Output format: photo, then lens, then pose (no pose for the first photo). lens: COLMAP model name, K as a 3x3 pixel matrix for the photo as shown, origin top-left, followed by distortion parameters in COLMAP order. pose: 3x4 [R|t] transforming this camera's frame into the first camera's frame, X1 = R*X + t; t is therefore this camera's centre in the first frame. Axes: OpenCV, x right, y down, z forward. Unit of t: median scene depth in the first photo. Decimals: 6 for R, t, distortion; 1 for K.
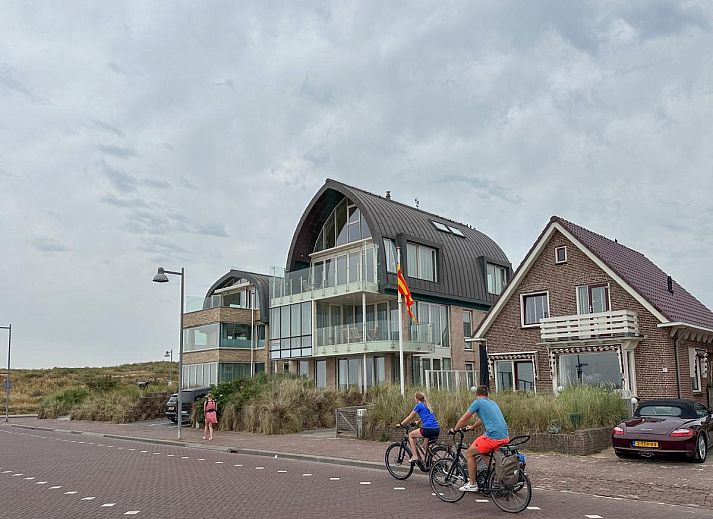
lens RADIAL K [[548.7, 0, 359.0], [0, 548.7, 326.0], [0, 0, 1]] dist [0.107040, 0.001245]
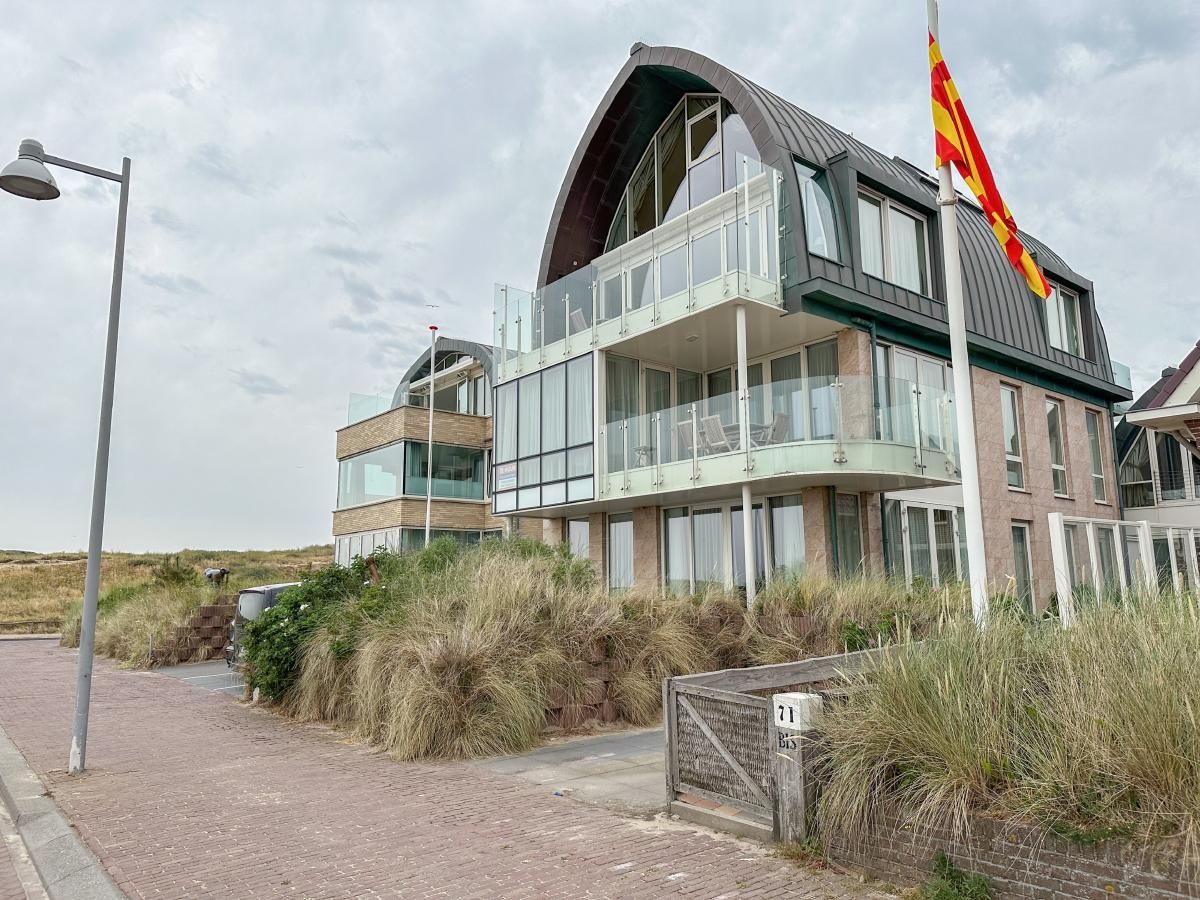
lens RADIAL K [[813.3, 0, 596.6], [0, 813.3, 450.1], [0, 0, 1]] dist [0.048793, -0.000096]
pose [[0.993102, -0.008975, -0.116909, -0.020268], [0.002042, 0.998239, -0.059288, 0.053899], [0.117235, 0.058640, 0.991371, 0.462459]]
